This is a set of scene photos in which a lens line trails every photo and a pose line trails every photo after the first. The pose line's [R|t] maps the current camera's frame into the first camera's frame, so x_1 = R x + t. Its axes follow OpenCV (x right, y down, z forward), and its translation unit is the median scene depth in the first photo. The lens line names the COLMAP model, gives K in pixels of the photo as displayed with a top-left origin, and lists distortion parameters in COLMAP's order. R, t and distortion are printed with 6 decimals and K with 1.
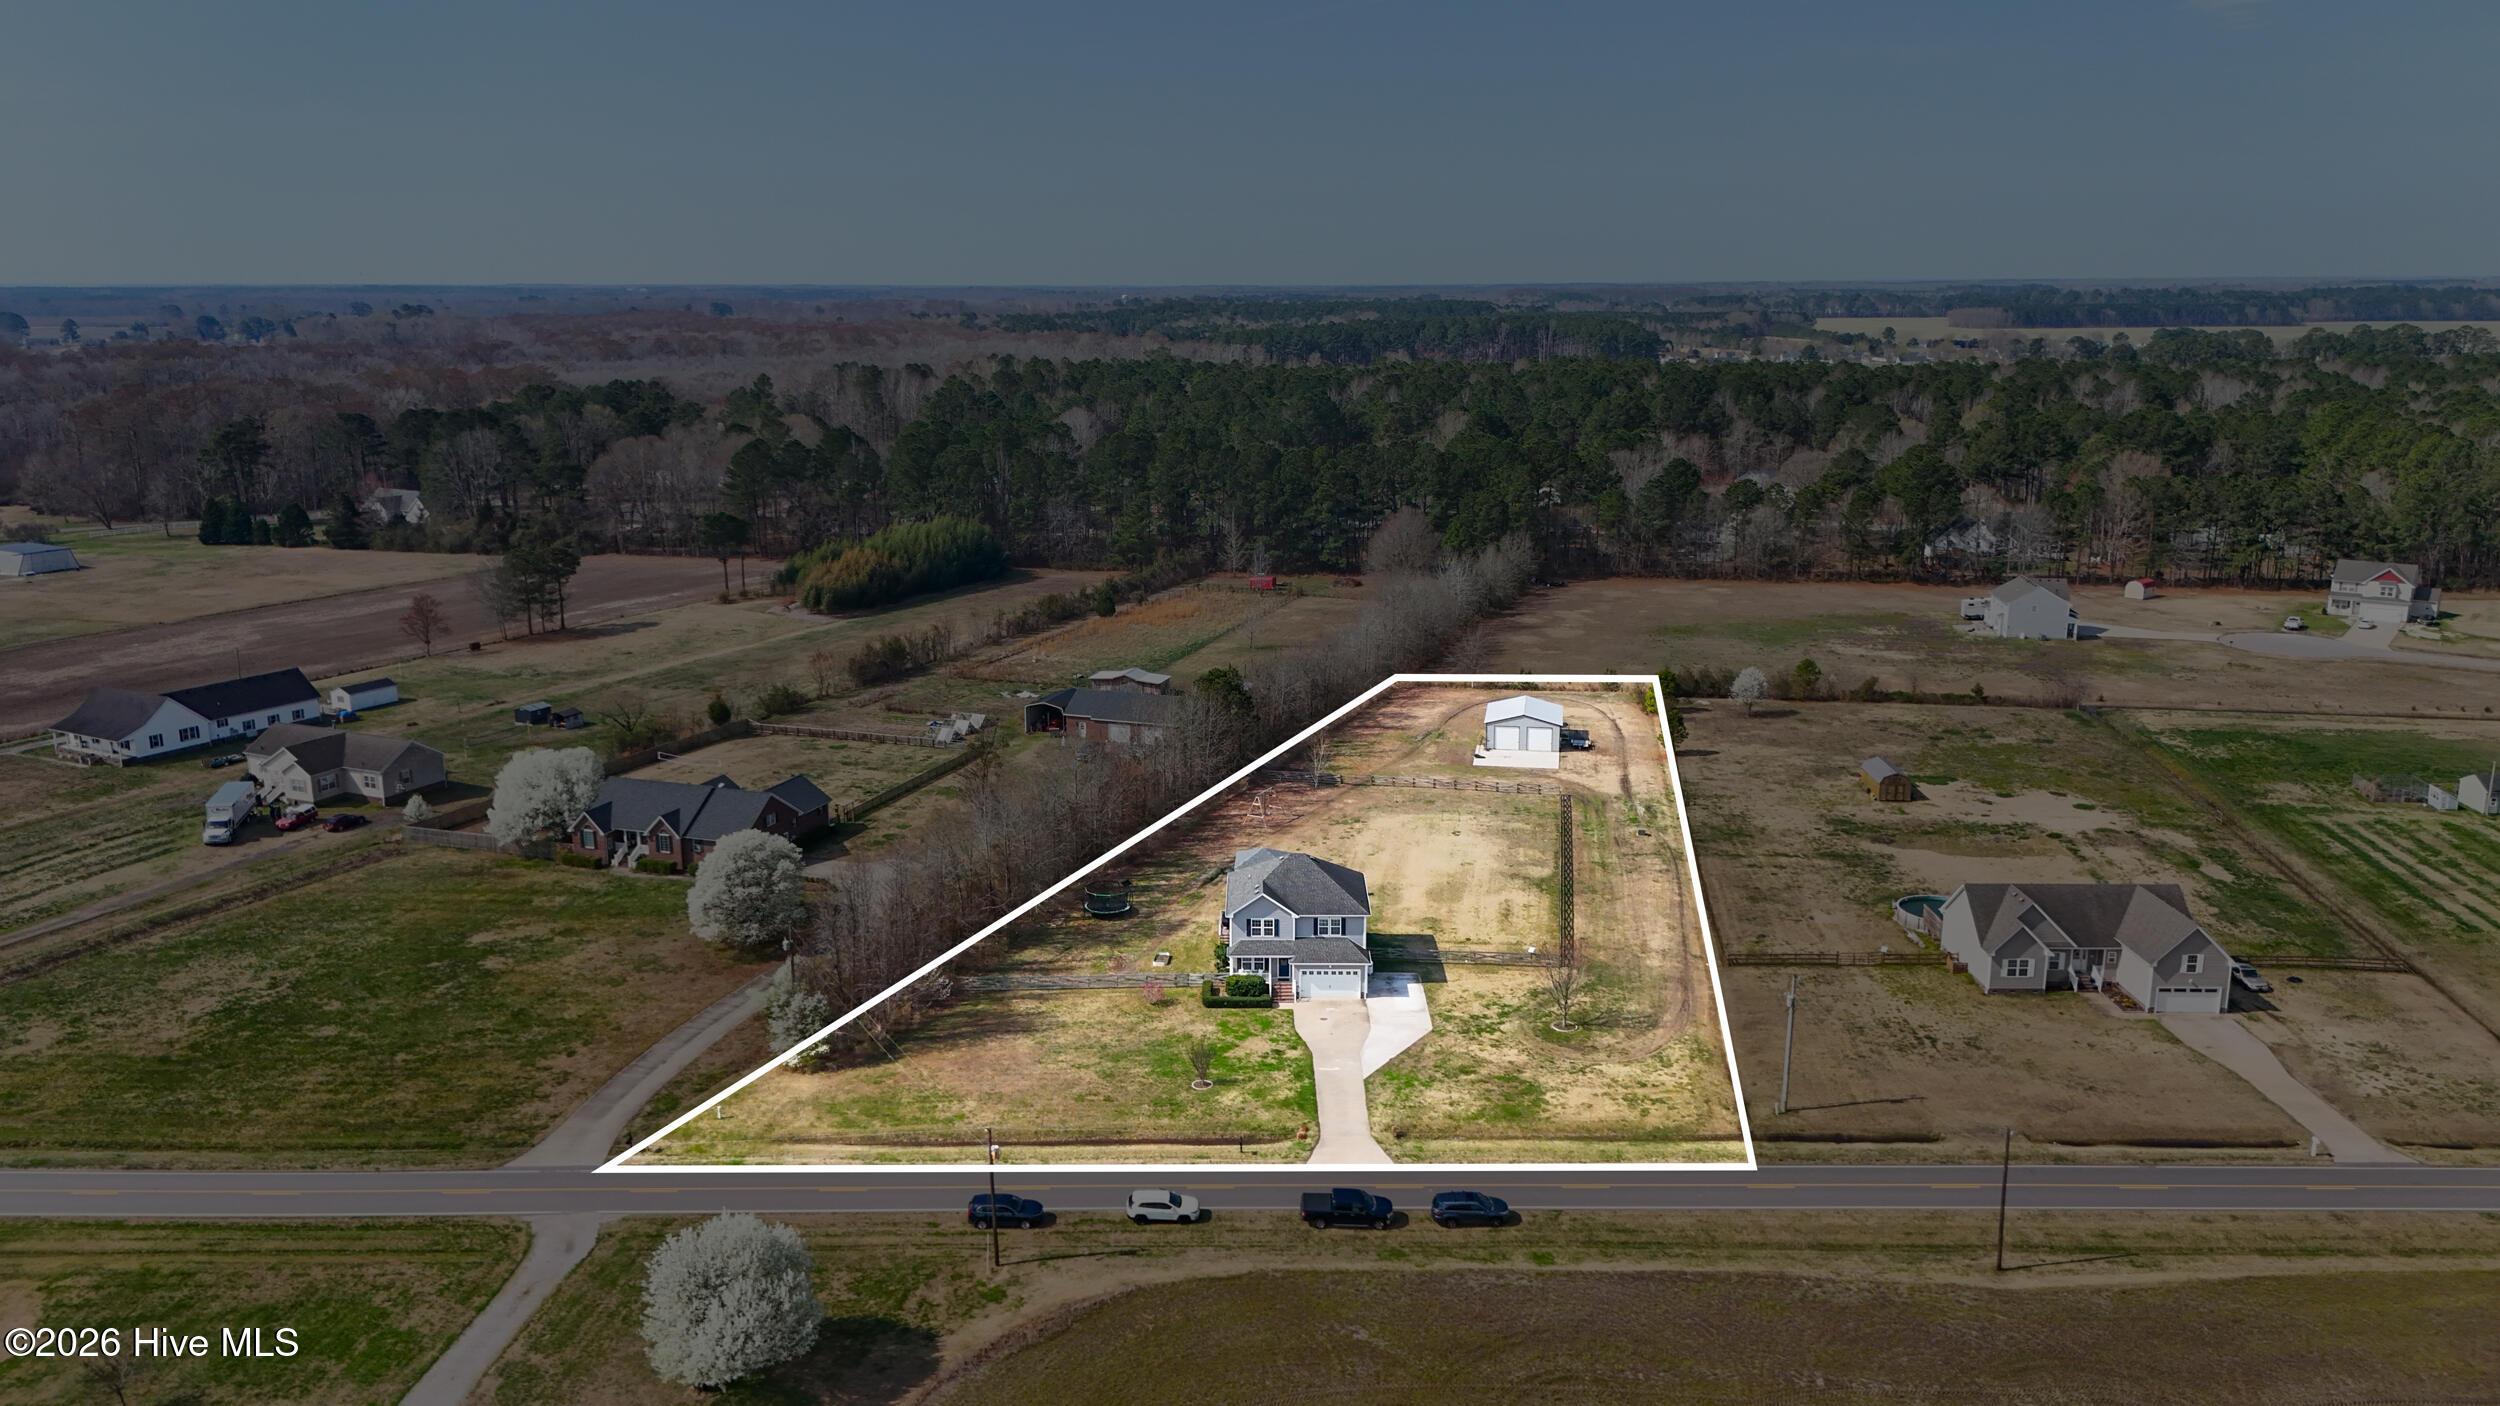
lens RADIAL K [[1795.4, 0, 1250.0], [0, 1795.4, 703.0], [0, 0, 1]] dist [0.109149, -0.122693]
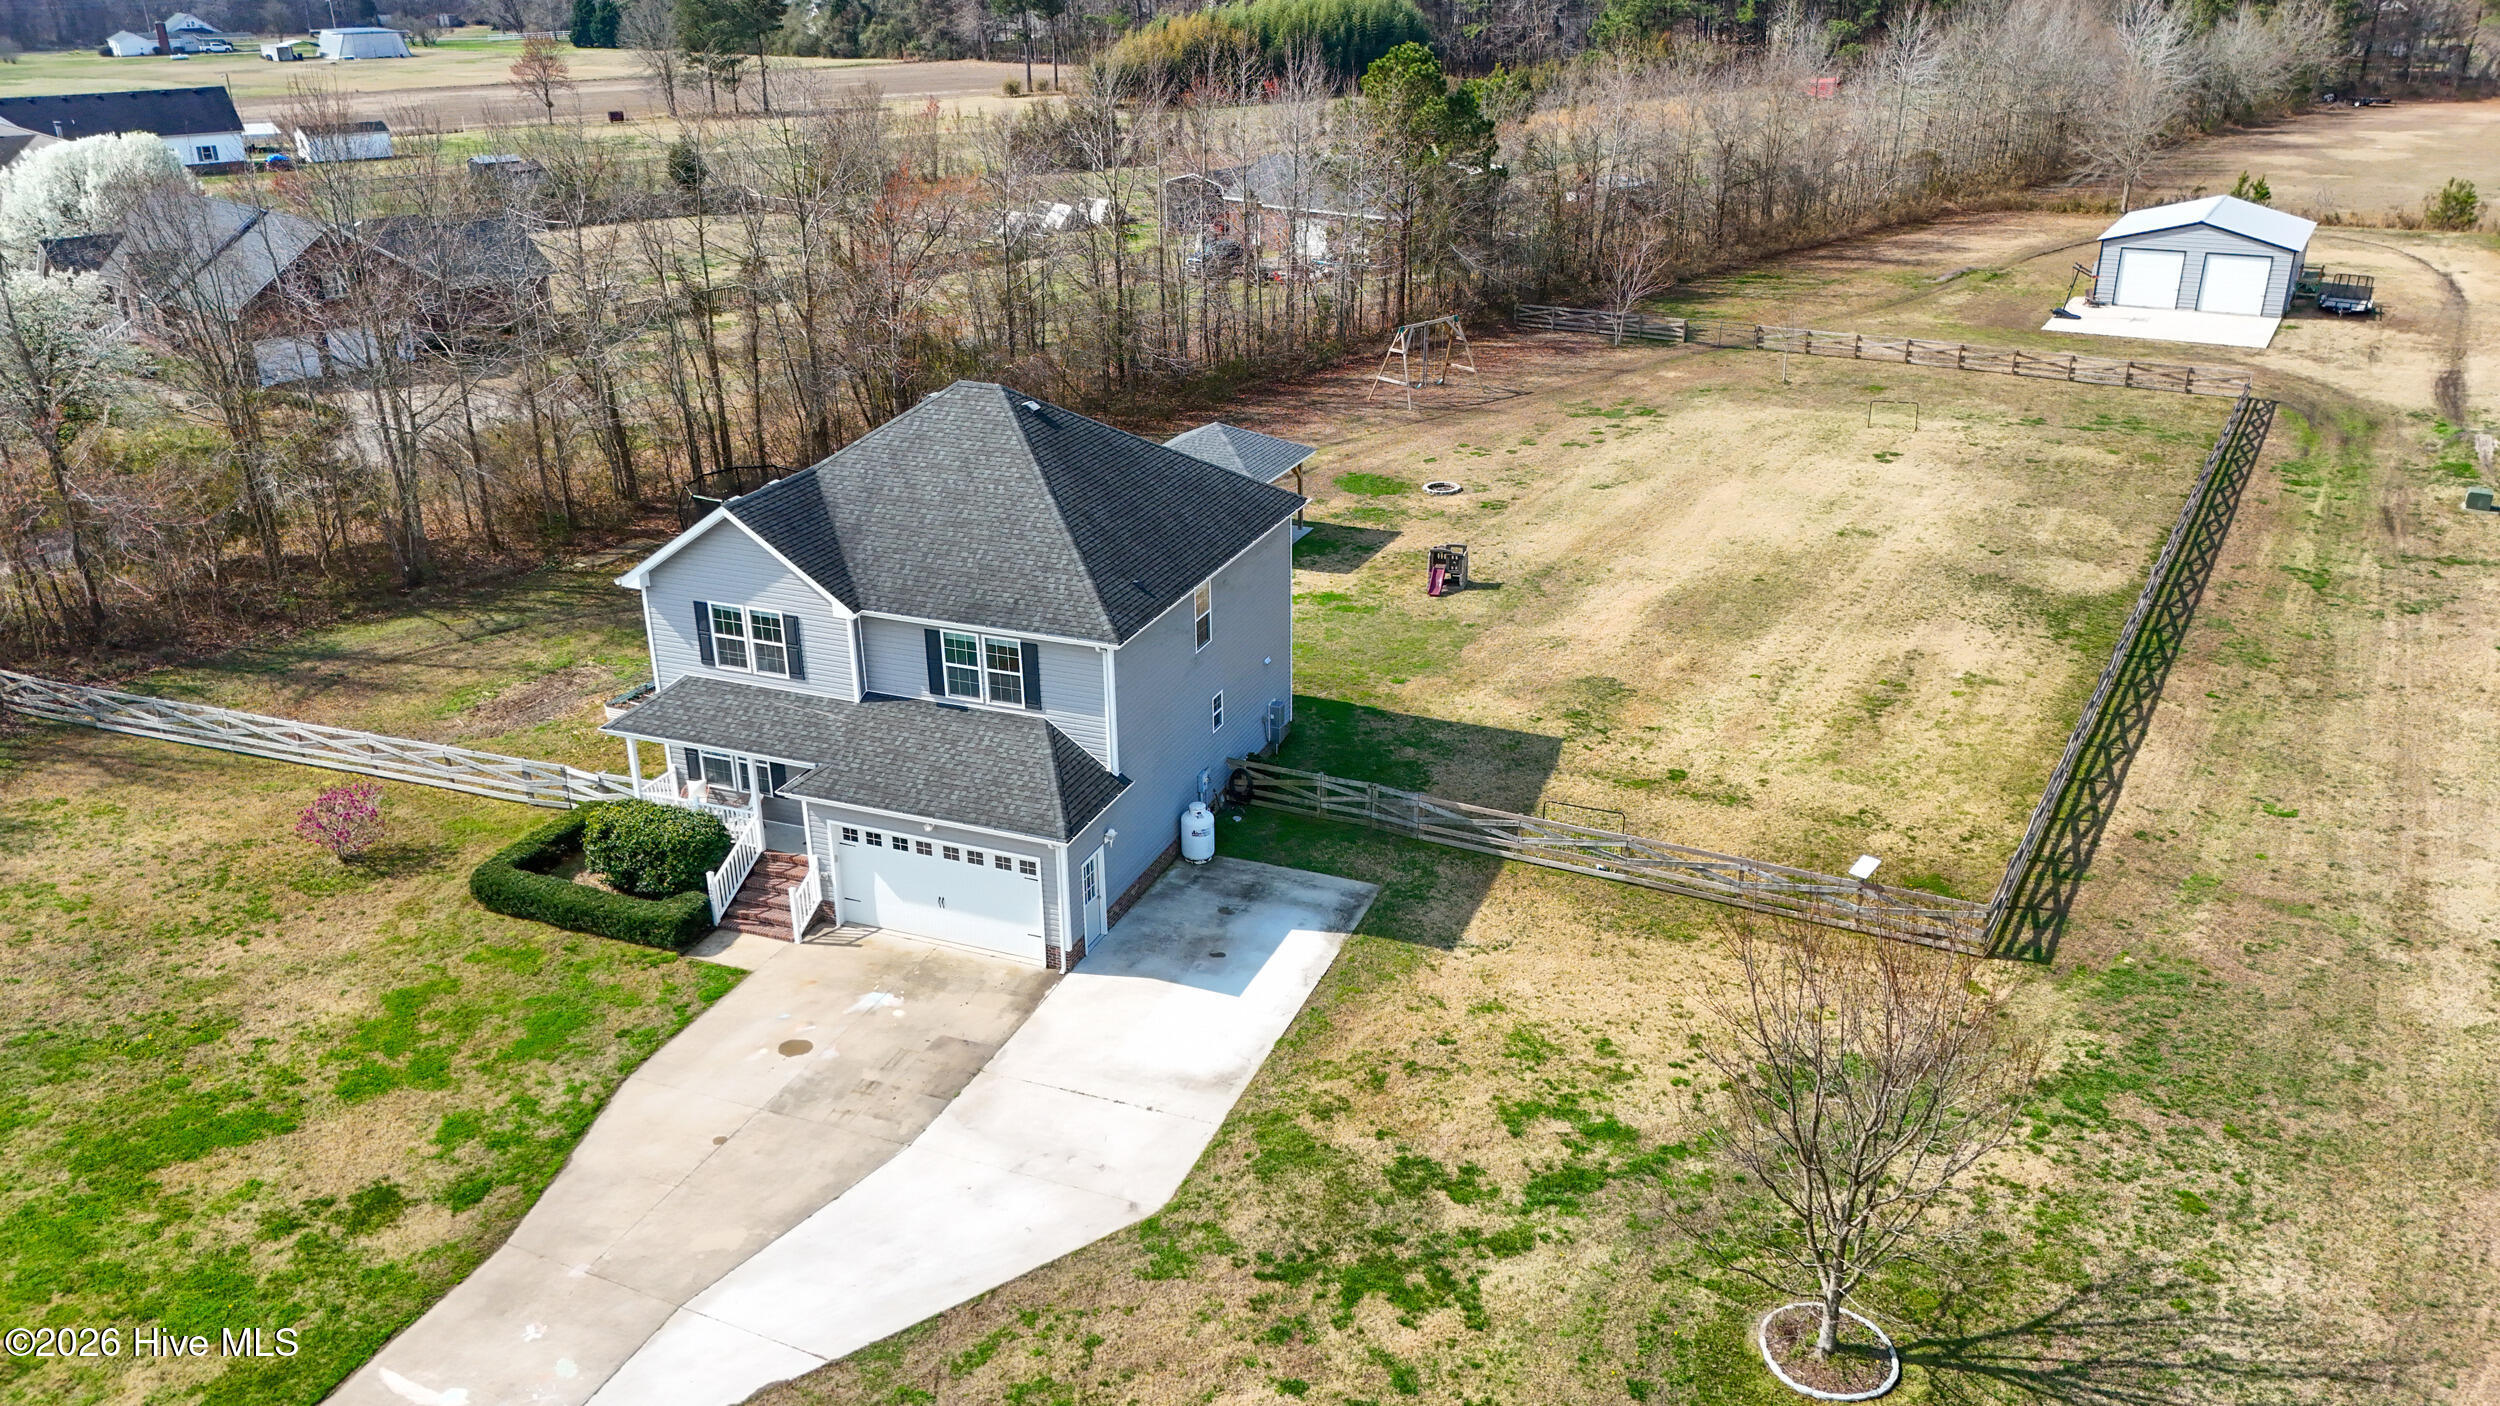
lens RADIAL K [[1822.9, 0, 1250.0], [0, 1822.9, 703.0], [0, 0, 1]] dist [0.089018, -0.109122]
pose [[0.929524, 0.135255, -0.343061, 0.166535], [-0.073348, 0.979531, 0.187455, 0.077983], [0.361393, -0.149081, 0.920418, 0.773275]]
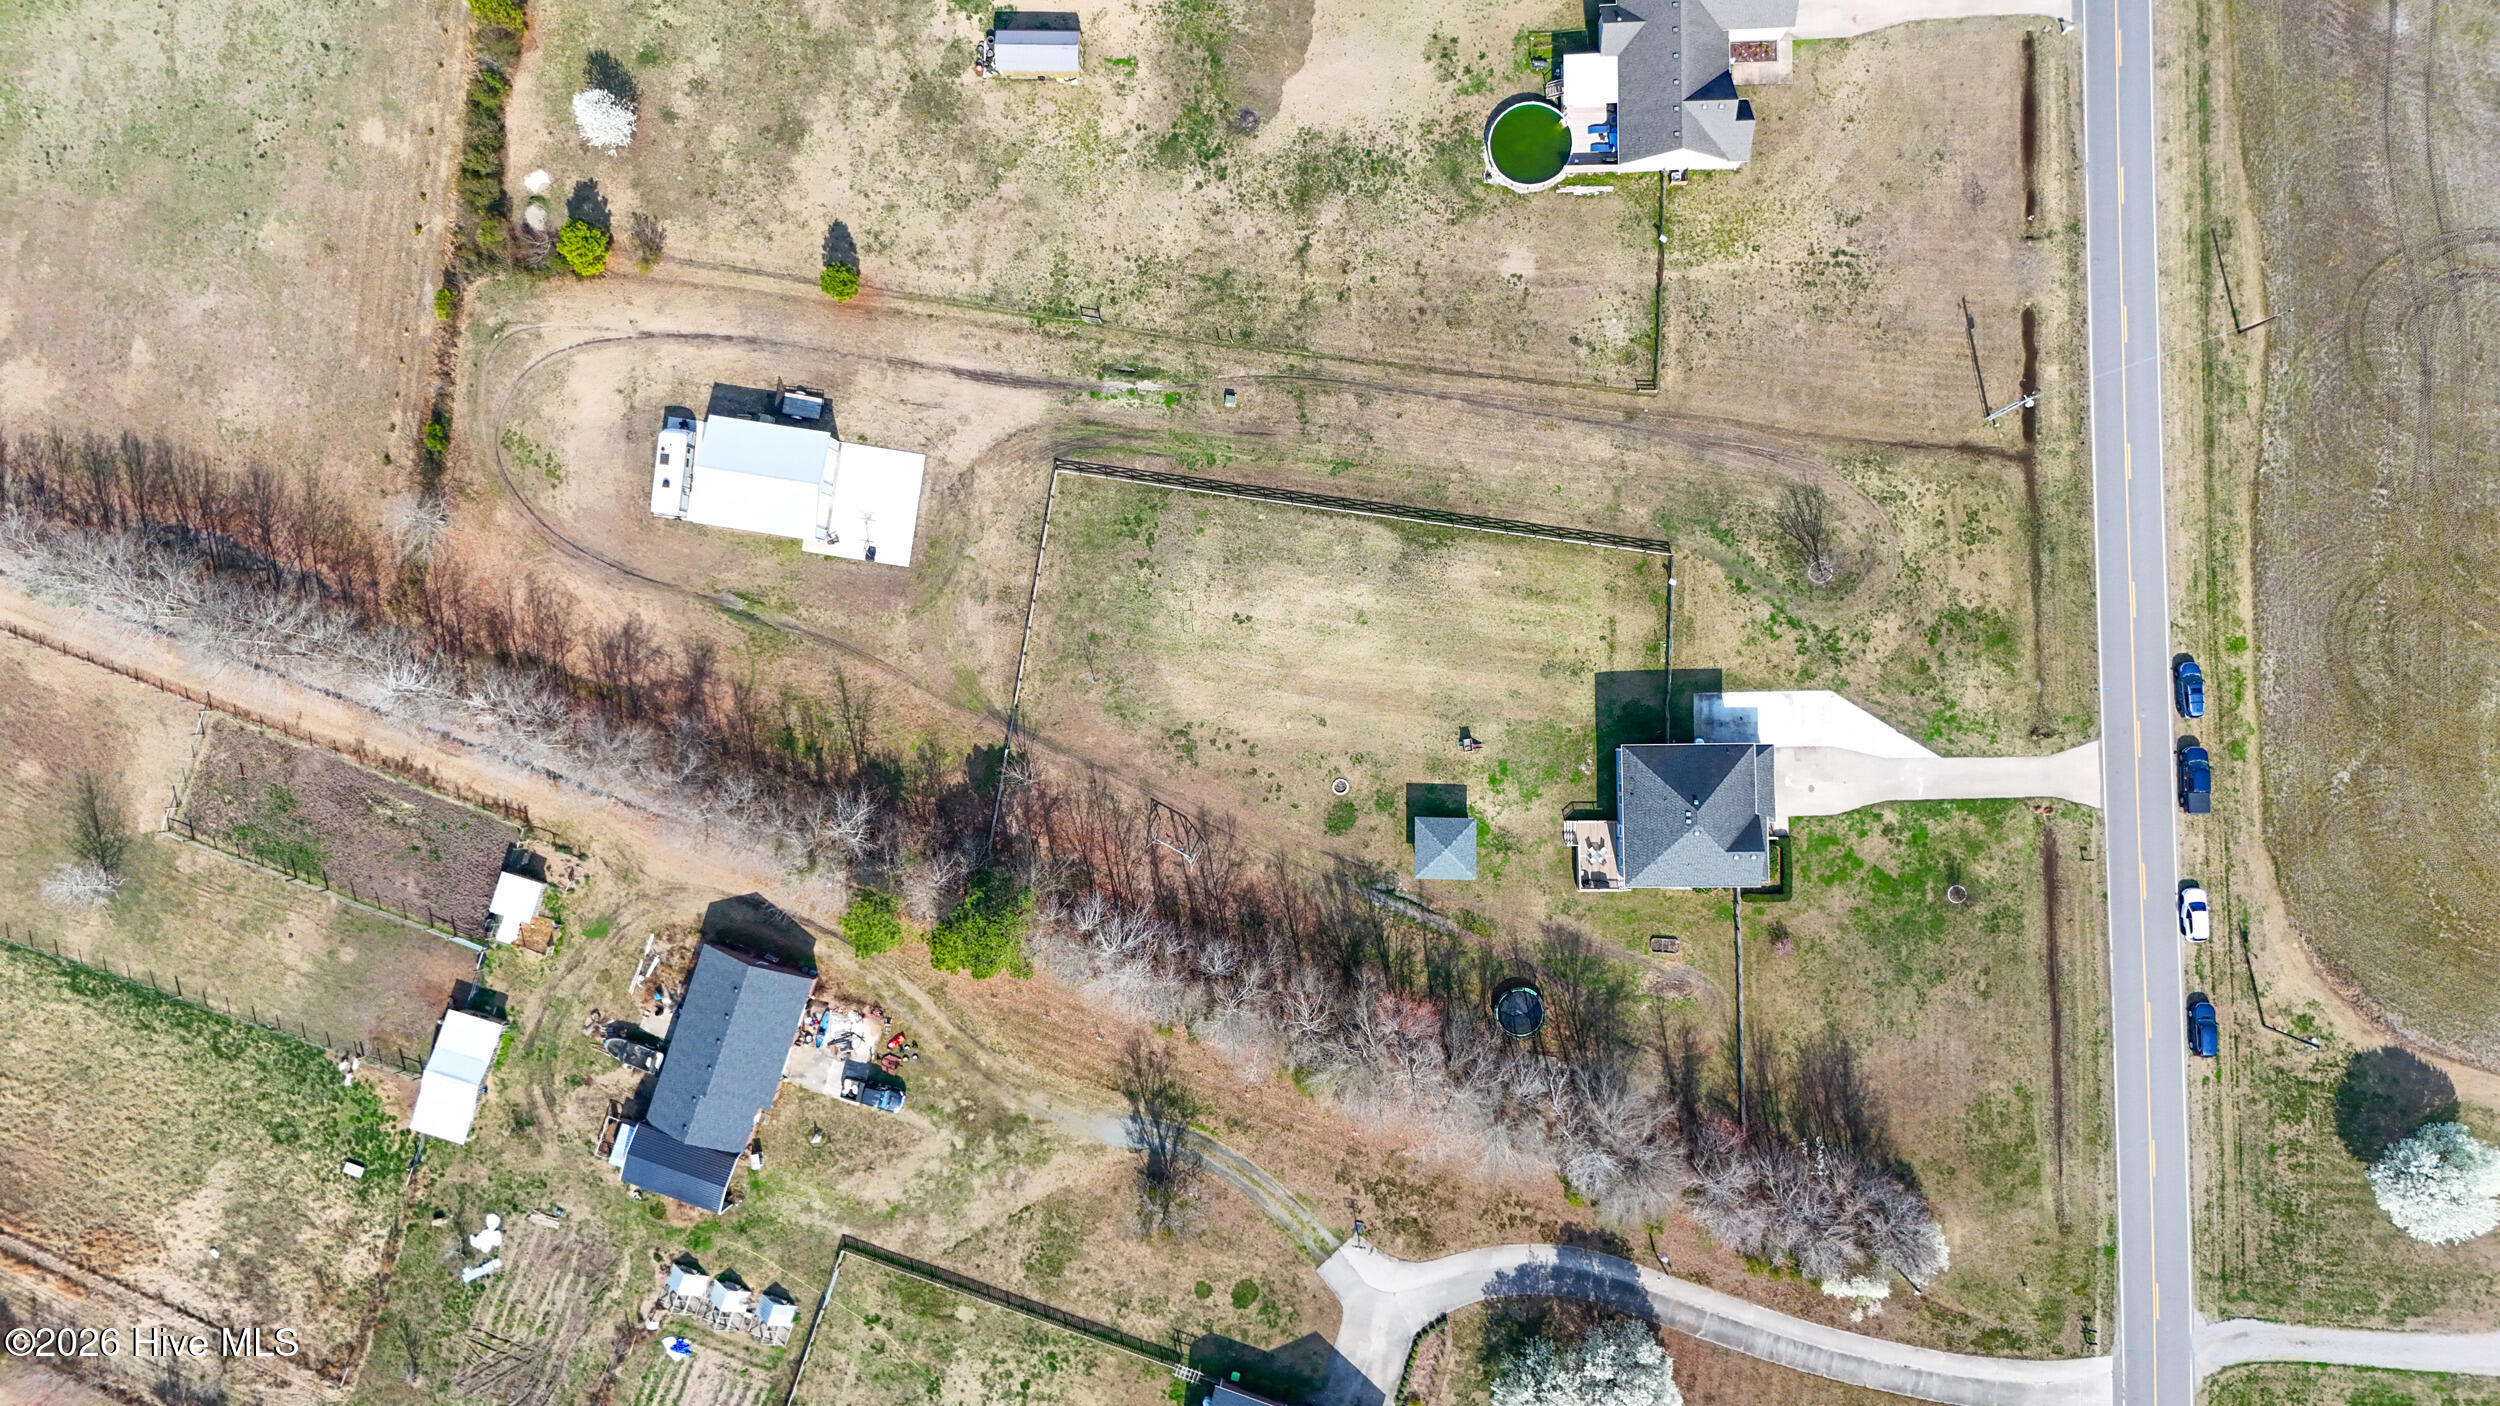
lens RADIAL K [[1795.4, 0, 1250.0], [0, 1795.4, 703.0], [0, 0, 1]] dist [0.109149, -0.122693]
pose [[-0.020795, -0.999710, 0.012105, 0.083096], [0.283084, 0.005725, 0.959078, -0.941104], [-0.958870, 0.023371, 0.282883, 0.973089]]
